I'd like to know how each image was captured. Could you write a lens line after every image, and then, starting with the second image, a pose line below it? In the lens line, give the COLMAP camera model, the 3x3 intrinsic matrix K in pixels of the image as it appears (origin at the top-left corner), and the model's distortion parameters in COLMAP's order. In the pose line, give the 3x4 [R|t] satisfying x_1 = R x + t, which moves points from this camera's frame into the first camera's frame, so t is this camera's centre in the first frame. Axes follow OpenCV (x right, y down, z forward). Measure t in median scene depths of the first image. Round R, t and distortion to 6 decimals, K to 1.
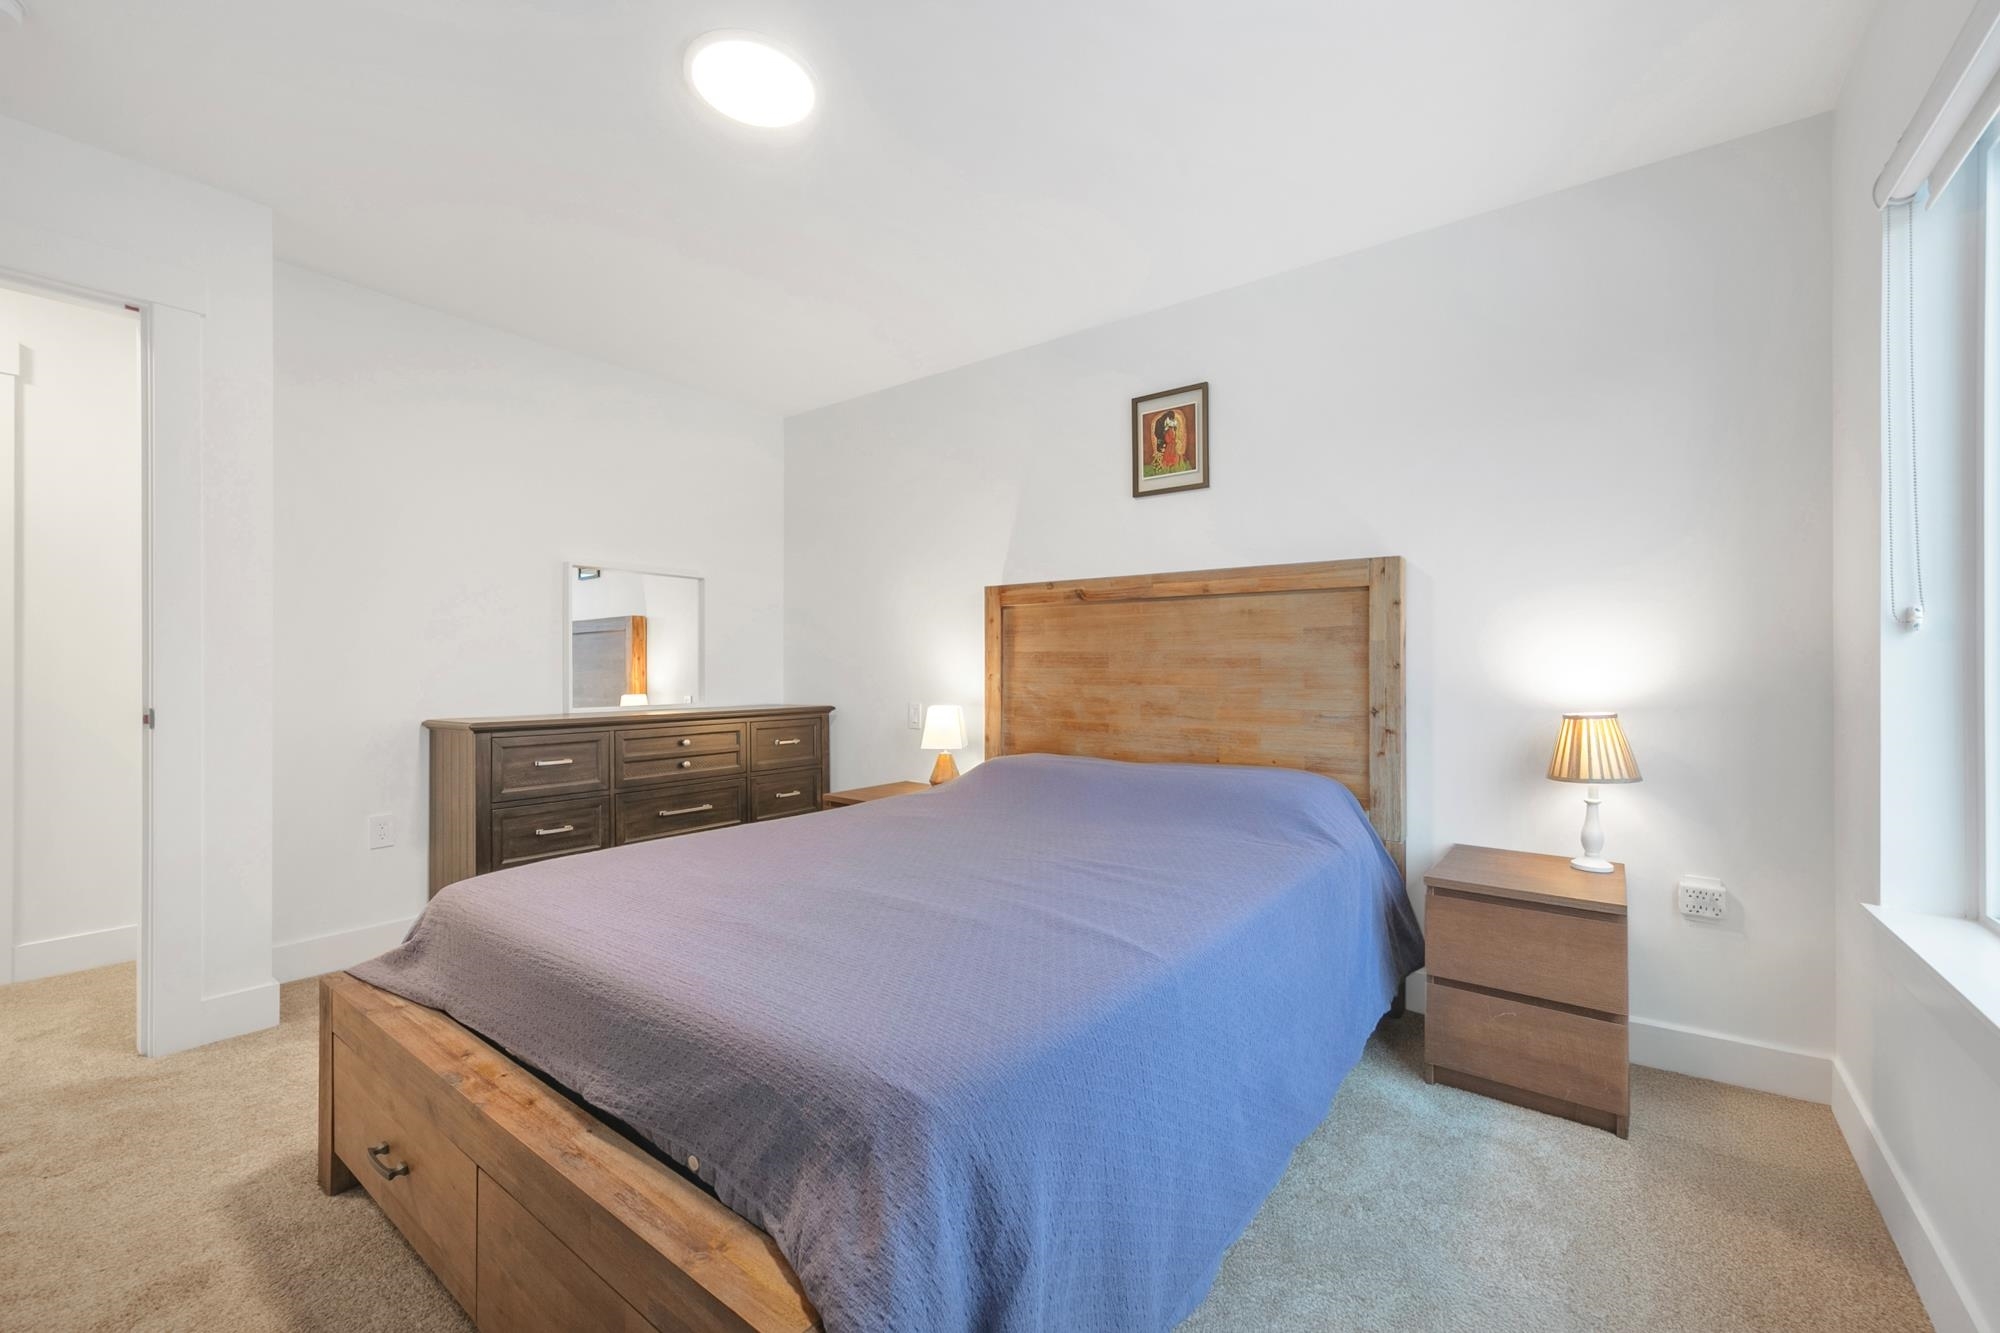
lens RADIAL K [[811.7, 0, 996.9], [0, 811.7, 663.2], [0, 0, 1]] dist [-0.000678, -0.000109]
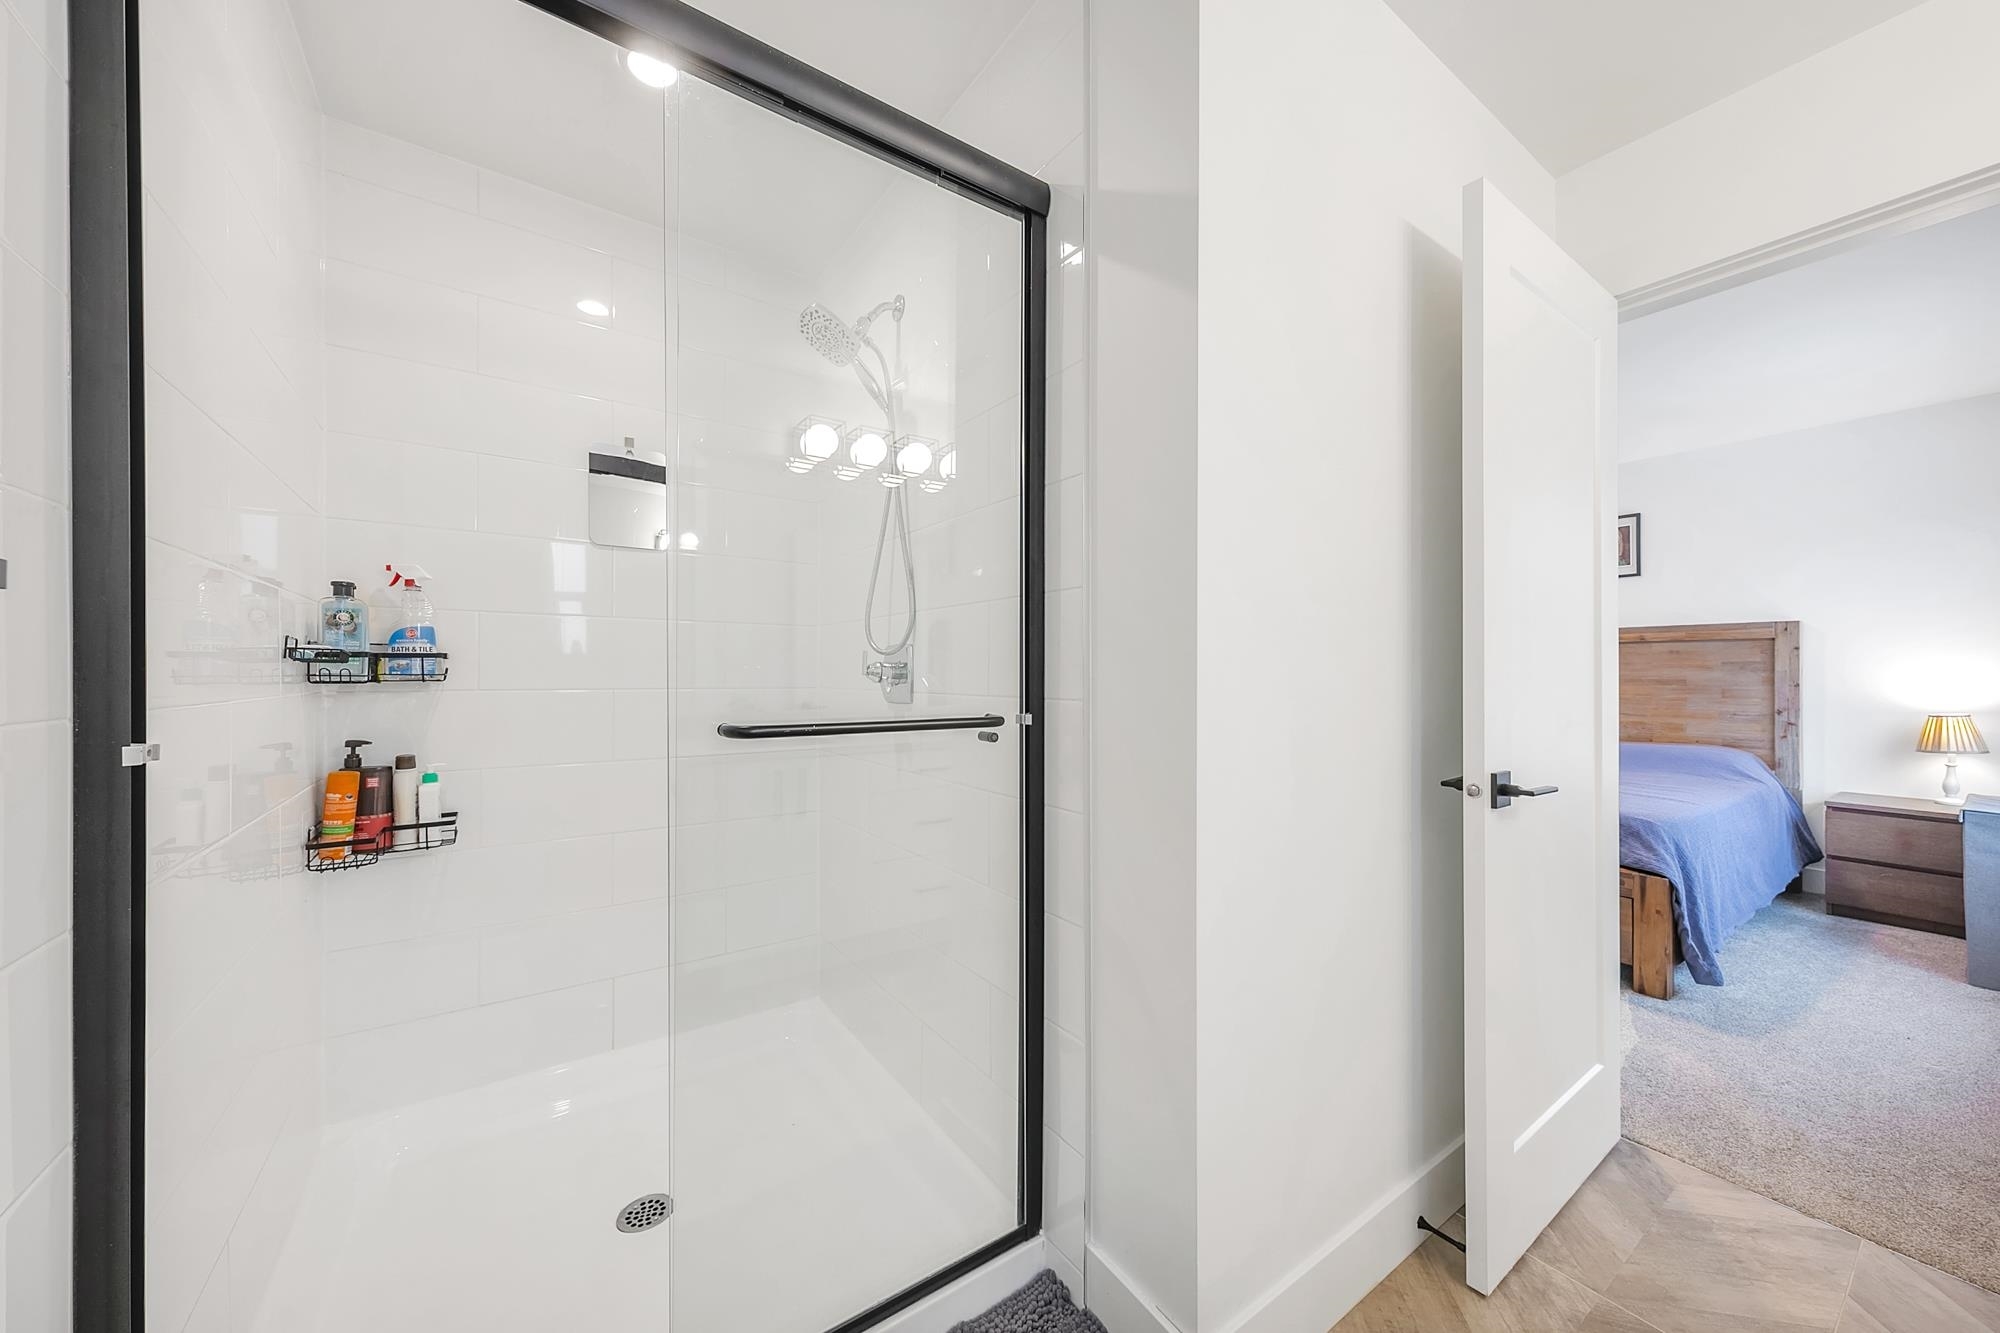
lens RADIAL K [[708.4, 0, 1004.0], [0, 708.4, 669.3], [0, 0, 1]] dist [-0.002236, -0.000216]
pose [[0.952056, 0.003558, -0.305905, -0.621339], [-0.005643, 0.999966, -0.005930, -0.011942], [0.305873, 0.007372, 0.952044, -0.894811]]
